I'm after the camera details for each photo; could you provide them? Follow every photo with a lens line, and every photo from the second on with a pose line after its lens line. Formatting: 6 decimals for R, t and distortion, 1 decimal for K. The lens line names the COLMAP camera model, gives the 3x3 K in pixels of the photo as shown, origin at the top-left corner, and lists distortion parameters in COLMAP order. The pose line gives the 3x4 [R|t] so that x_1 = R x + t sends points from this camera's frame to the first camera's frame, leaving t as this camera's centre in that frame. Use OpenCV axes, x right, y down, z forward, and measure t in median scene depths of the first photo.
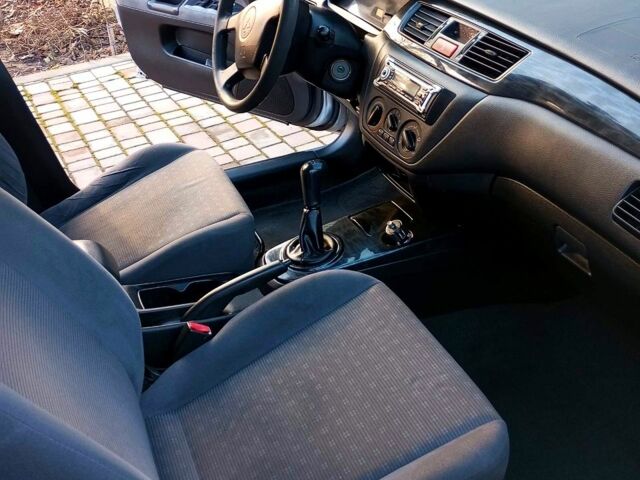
lens RADIAL K [[698.9, 0, 320.0], [0, 698.9, 240.0], [0, 0, 1]] dist [0.052594, -0.032901]
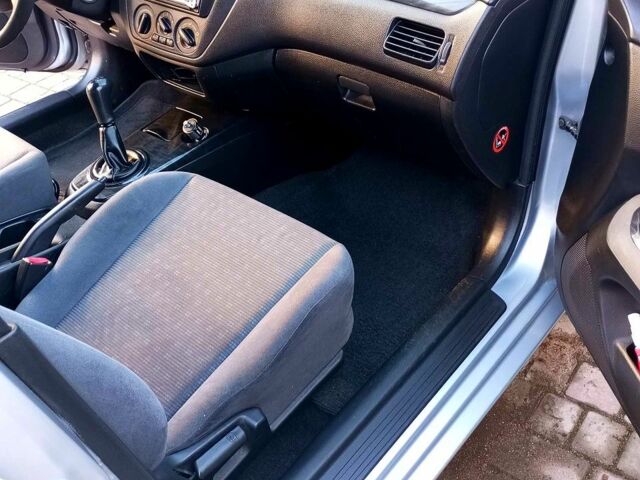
lens RADIAL K [[698.9, 0, 320.0], [0, 698.9, 240.0], [0, 0, 1]] dist [0.052594, -0.032901]
pose [[0.895045, -0.277584, 0.349057, -0.145420], [0.253075, 0.960591, 0.114970, 0.079357], [-0.367215, -0.014565, 0.930022, -0.079061]]
